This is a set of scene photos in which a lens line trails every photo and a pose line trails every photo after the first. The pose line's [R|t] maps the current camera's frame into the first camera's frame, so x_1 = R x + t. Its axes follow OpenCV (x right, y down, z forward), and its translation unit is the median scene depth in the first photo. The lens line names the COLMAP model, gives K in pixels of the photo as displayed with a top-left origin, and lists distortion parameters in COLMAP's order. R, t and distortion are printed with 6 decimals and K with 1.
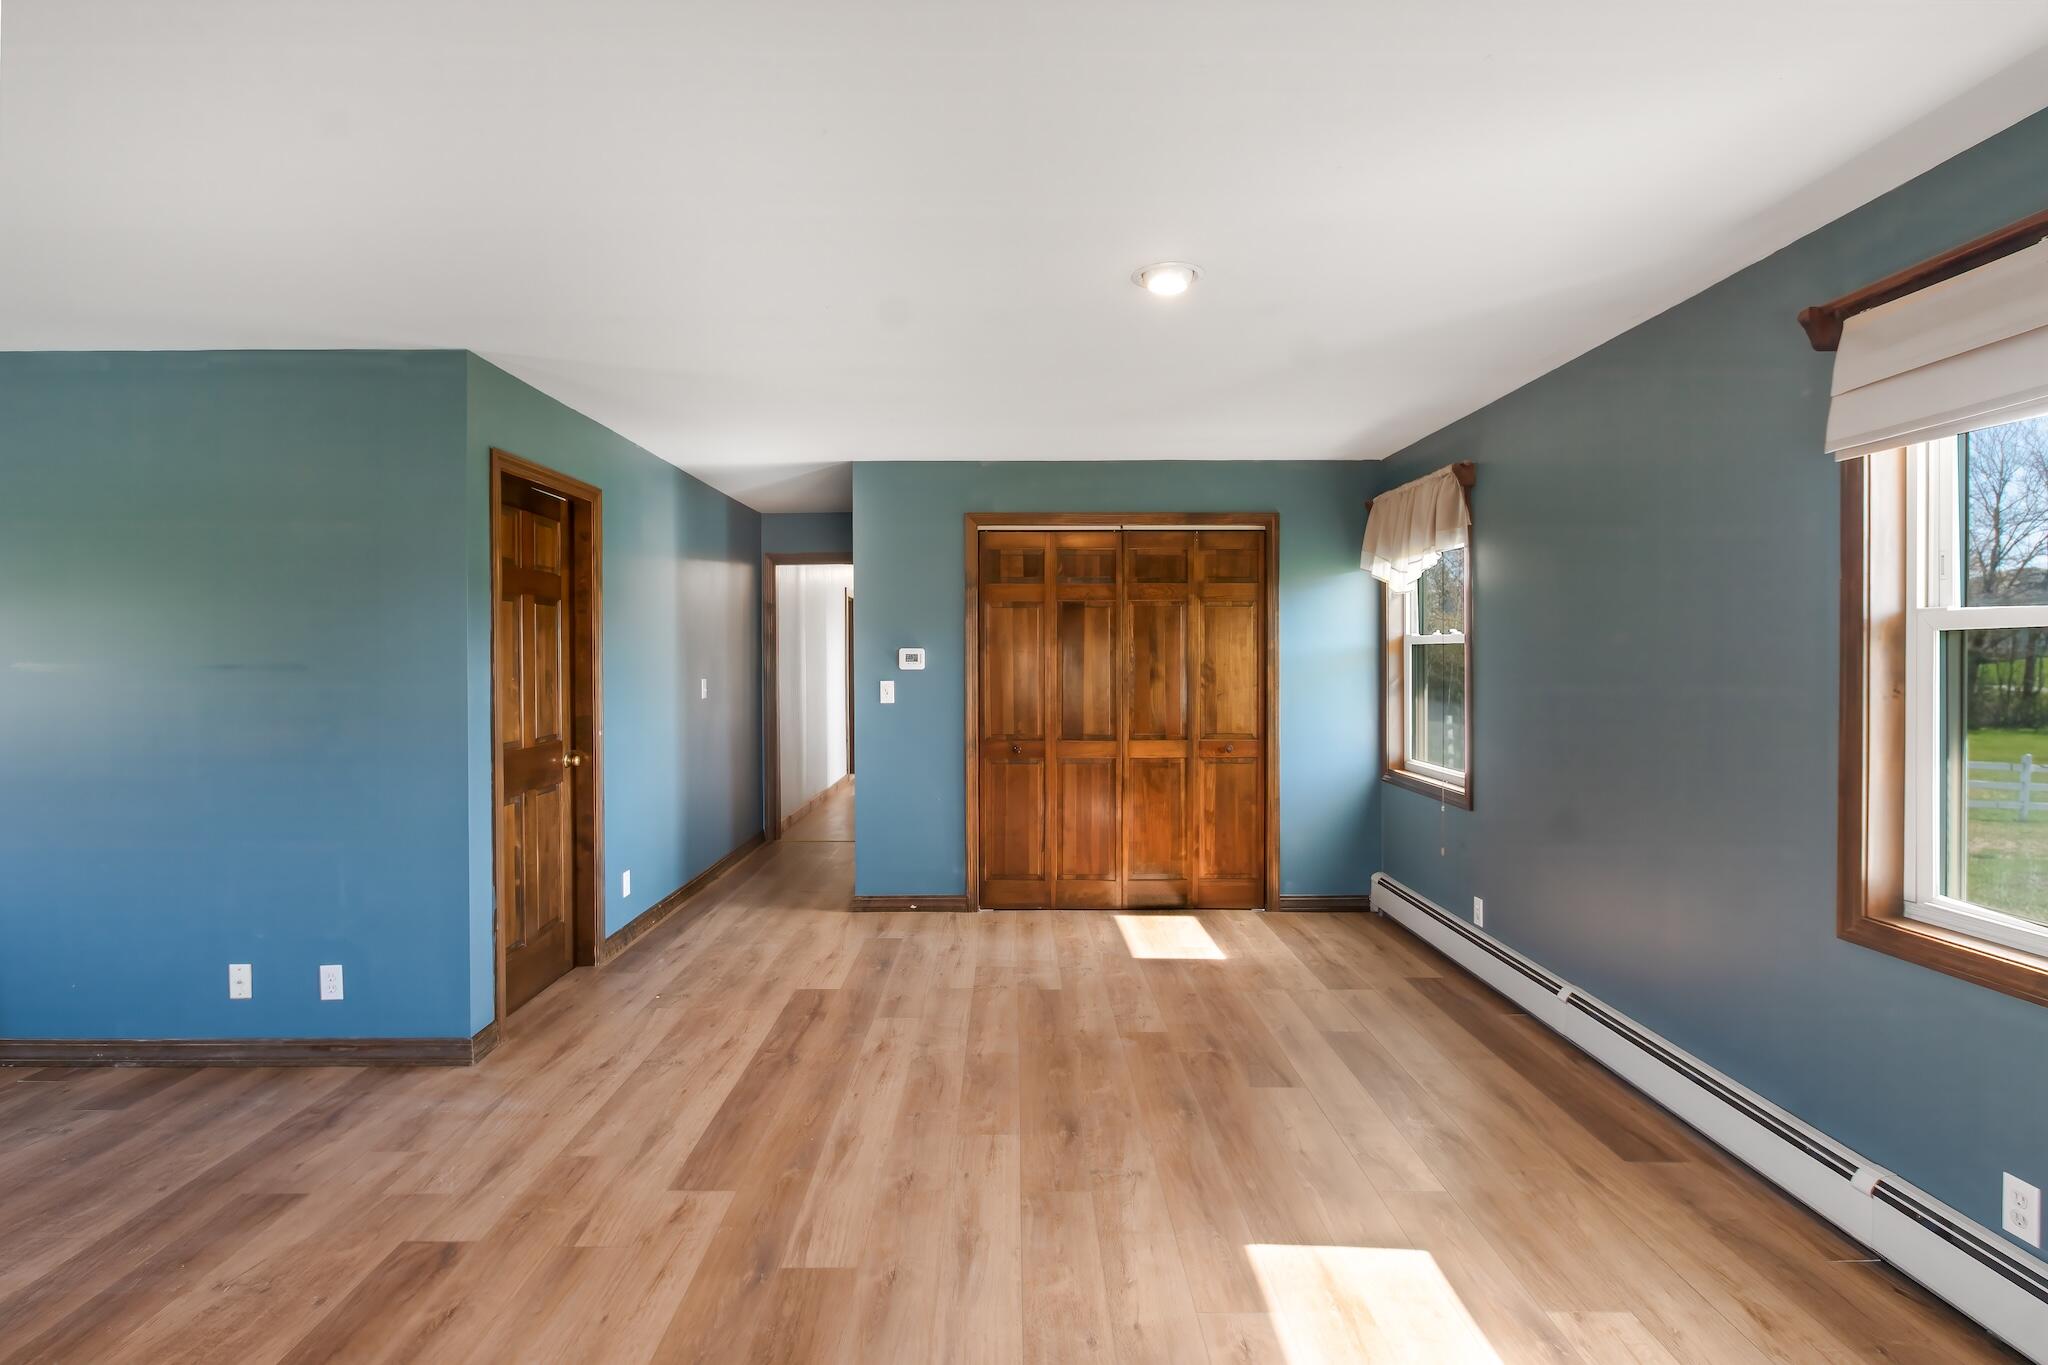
lens RADIAL K [[1067.1, 0, 1024.0], [0, 1067.1, 682.5], [0, 0, 1]] dist [-0.001193, 0.000411]
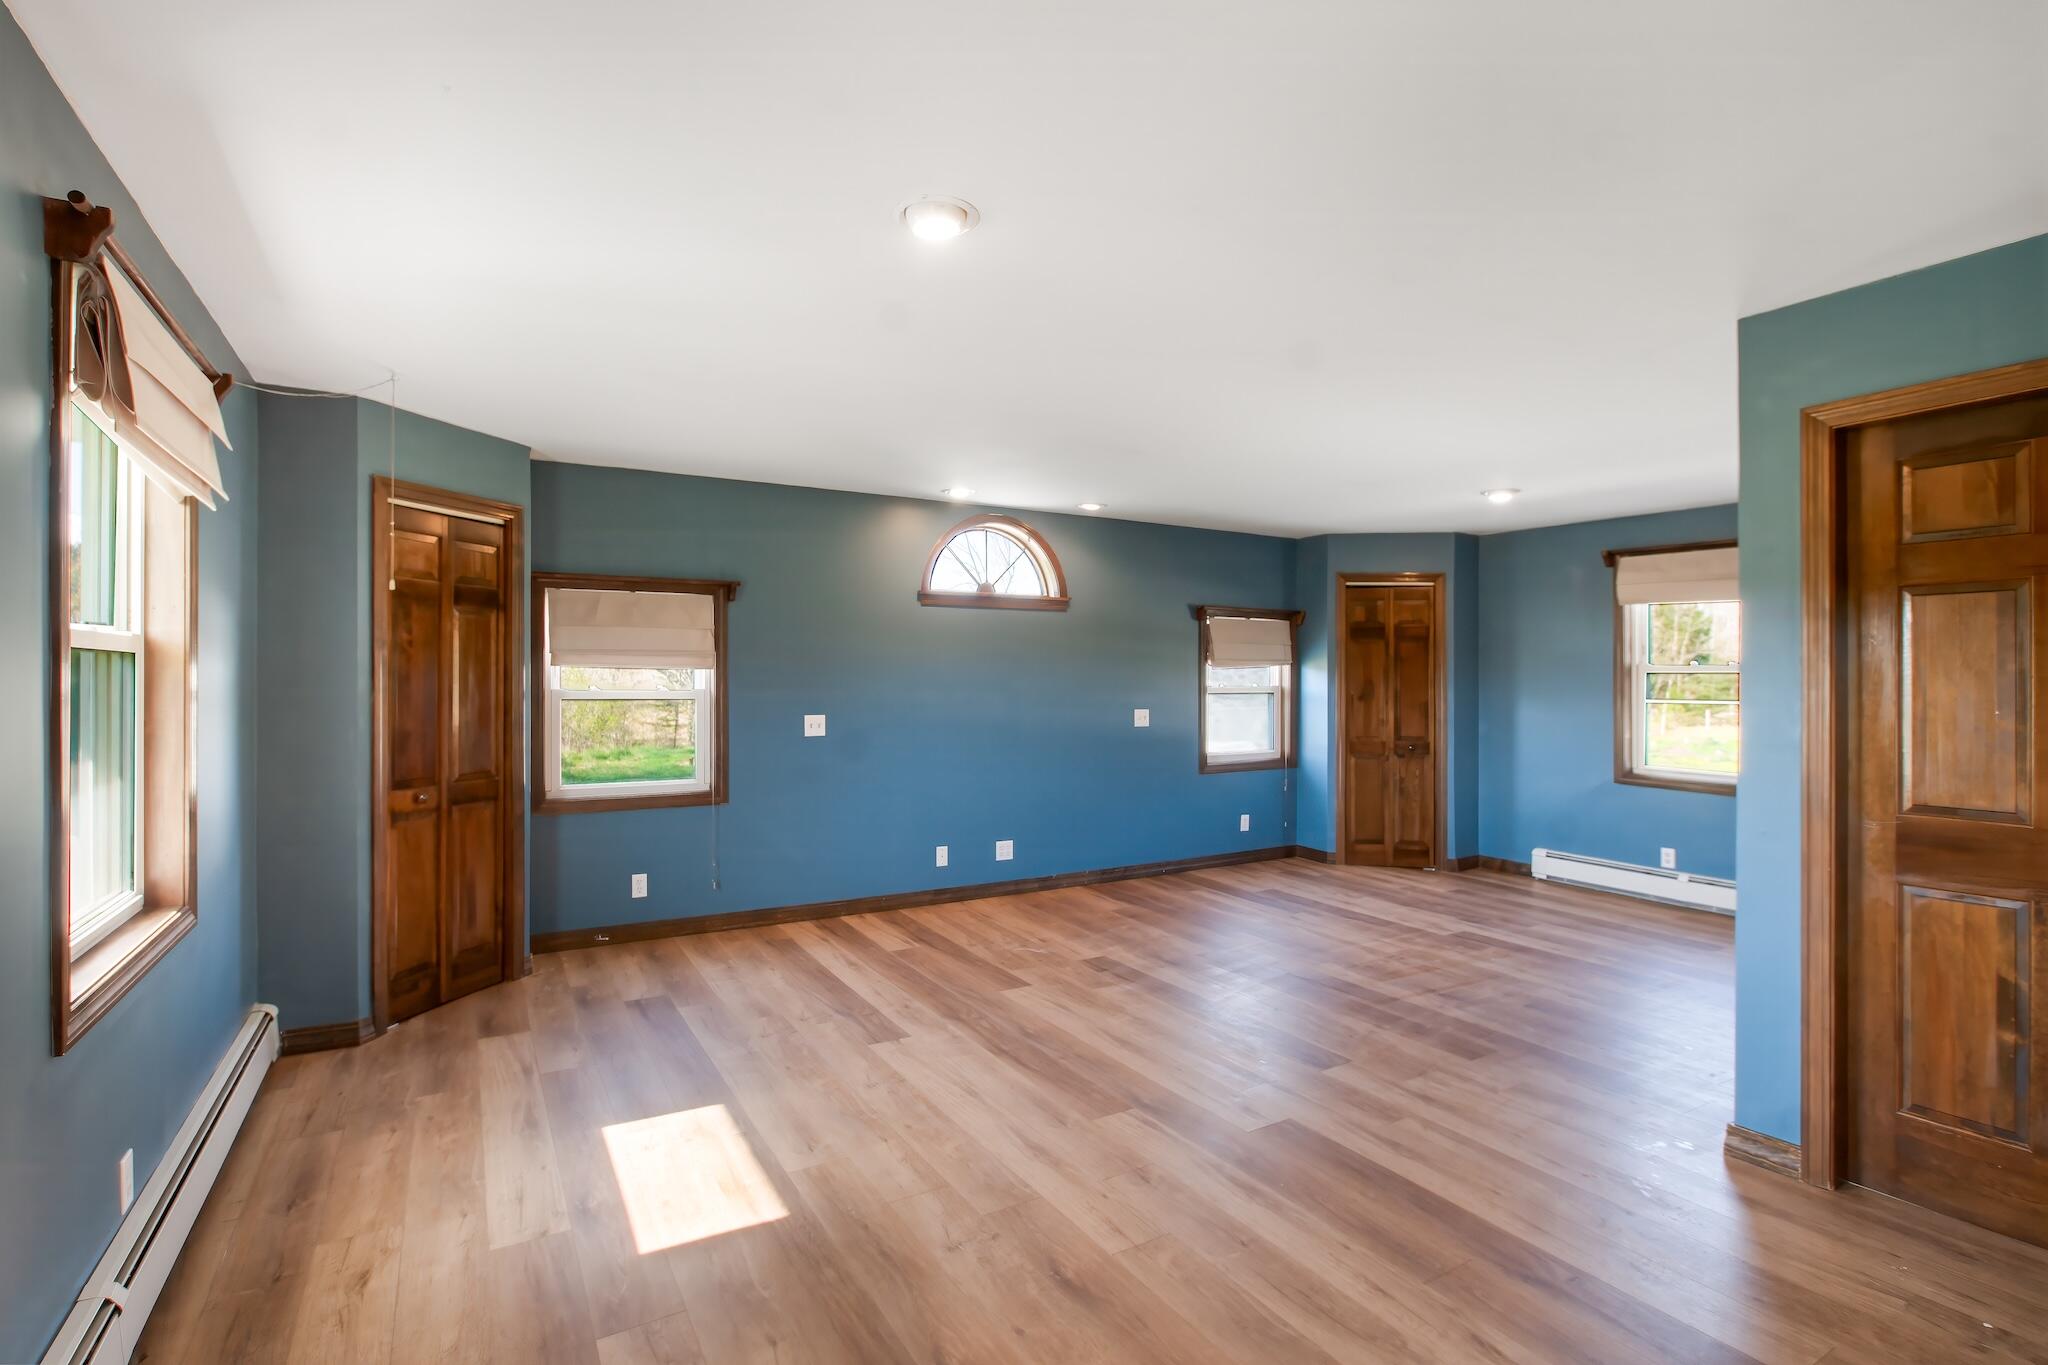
lens RADIAL K [[1002.1, 0, 1024.0], [0, 1002.1, 682.5], [0, 0, 1]] dist [0.000342, 0.000131]
pose [[-0.877286, 0.001751, -0.479964, 0.485290], [-0.008873, 0.999763, 0.019866, -0.044350], [0.479885, 0.021687, -0.877063, 1.852947]]
